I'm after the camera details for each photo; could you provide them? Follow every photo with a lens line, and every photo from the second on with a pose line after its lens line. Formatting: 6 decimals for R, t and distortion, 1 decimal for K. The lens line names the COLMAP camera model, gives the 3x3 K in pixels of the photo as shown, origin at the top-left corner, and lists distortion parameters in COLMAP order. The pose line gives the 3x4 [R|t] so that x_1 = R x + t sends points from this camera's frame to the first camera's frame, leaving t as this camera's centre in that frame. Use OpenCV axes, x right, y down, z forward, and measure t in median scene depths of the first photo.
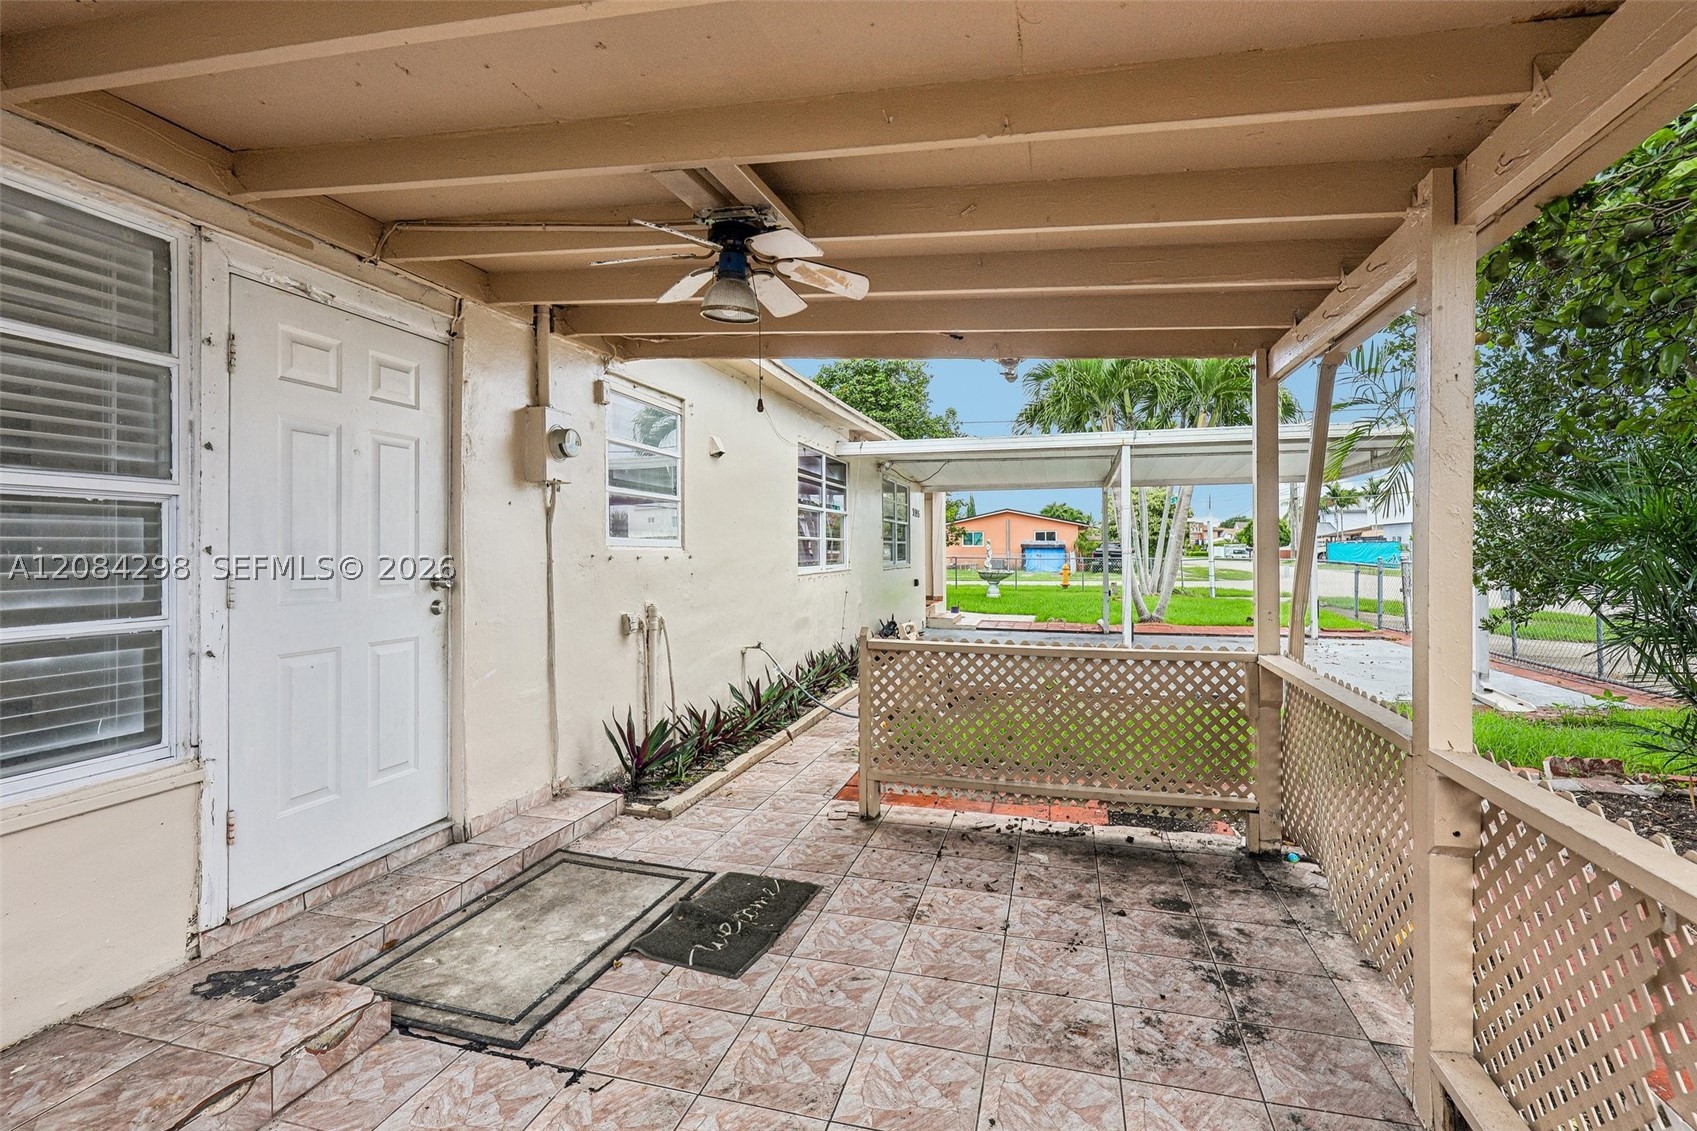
lens RADIAL K [[778.4, 0, 856.1], [0, 778.4, 559.3], [0, 0, 1]] dist [-0.003245, 0.001203]
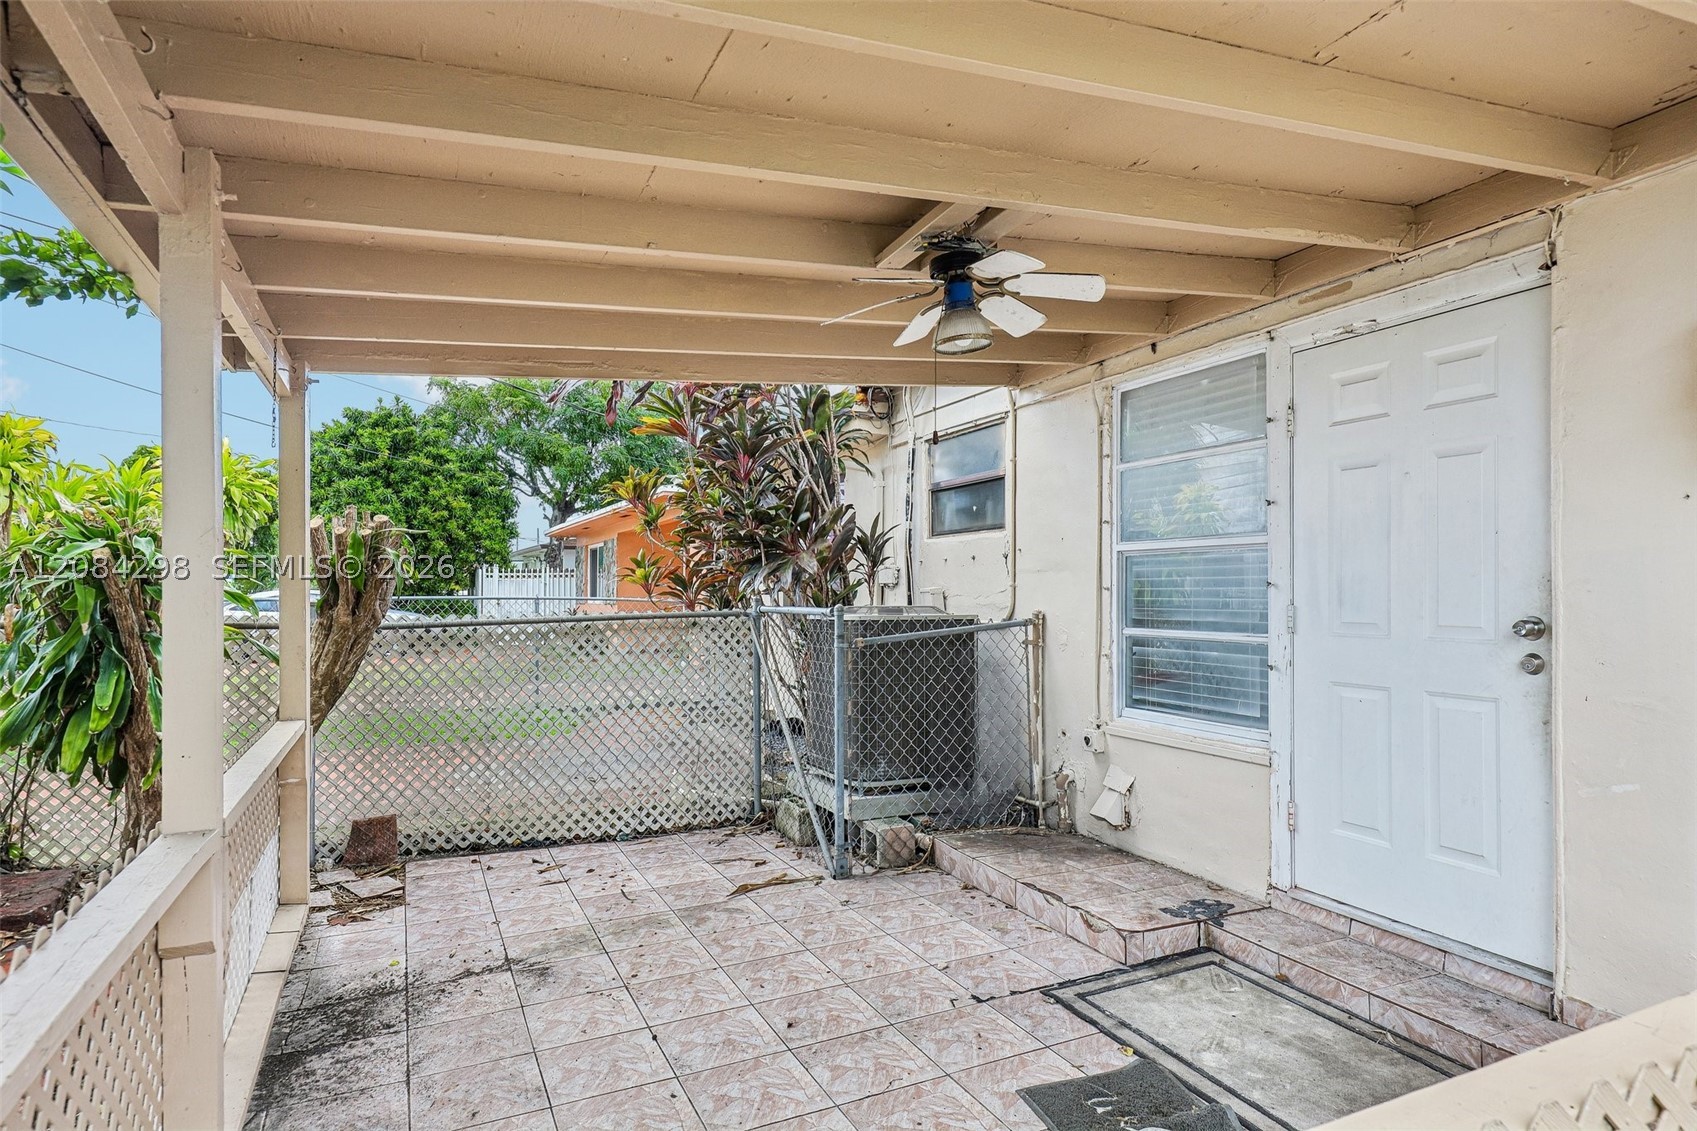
lens RADIAL K [[962.1, 0, 858.9], [0, 962.1, 574.9], [0, 0, 1]] dist [-0.000423, -0.007380]
pose [[-0.768932, -0.001912, -0.639327, 0.654230], [0.000474, 0.999994, -0.003560, -0.021794], [0.639330, -0.003040, -0.768926, 1.705190]]
